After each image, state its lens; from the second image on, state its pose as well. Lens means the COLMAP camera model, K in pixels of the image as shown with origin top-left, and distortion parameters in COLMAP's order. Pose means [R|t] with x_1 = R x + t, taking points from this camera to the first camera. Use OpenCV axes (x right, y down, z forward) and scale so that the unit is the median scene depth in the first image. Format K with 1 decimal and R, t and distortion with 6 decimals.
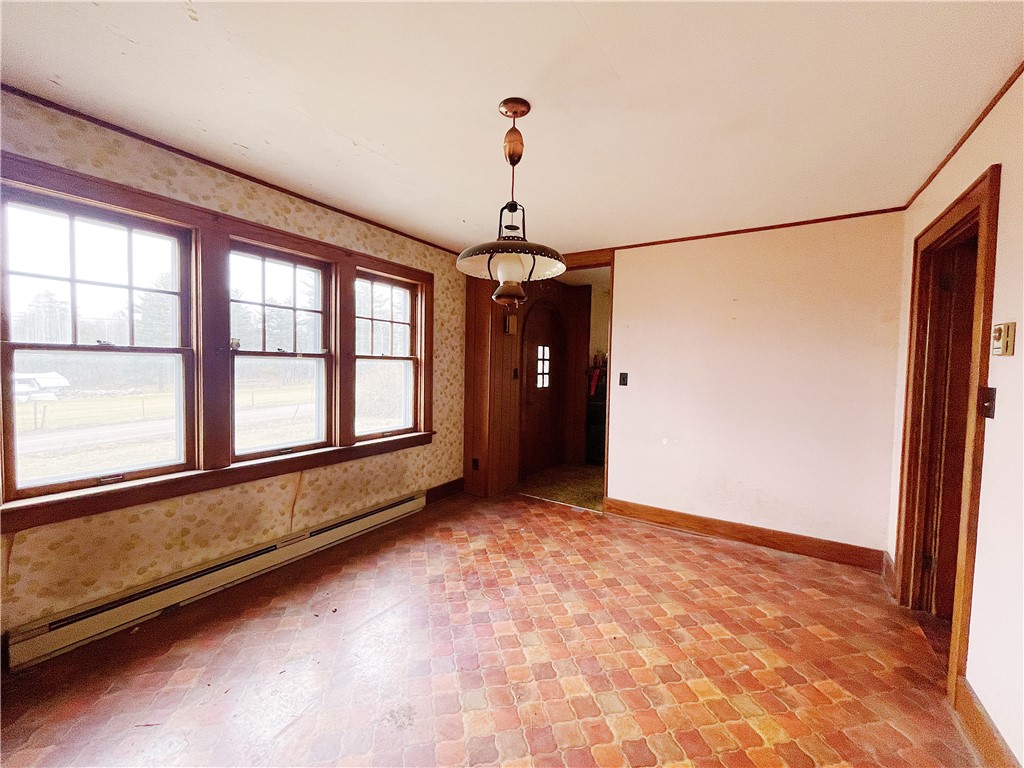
lens RADIAL K [[409.3, 0, 511.8], [0, 409.3, 380.0], [0, 0, 1]] dist [-0.002686, 0.001120]
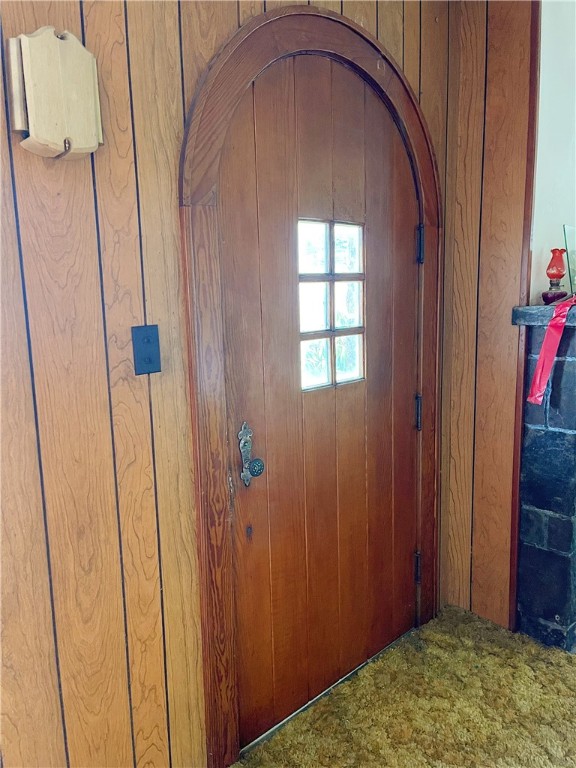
lens RADIAL K [[562.3, 0, 287.7], [0, 562.3, 384.6], [0, 0, 1]] dist [0.000228, 0.000293]
pose [[0.966930, -0.002790, -0.255027, 0.133254], [0.037009, 0.990891, 0.129479, -0.028235], [0.252342, -0.134635, 0.958226, 0.614589]]
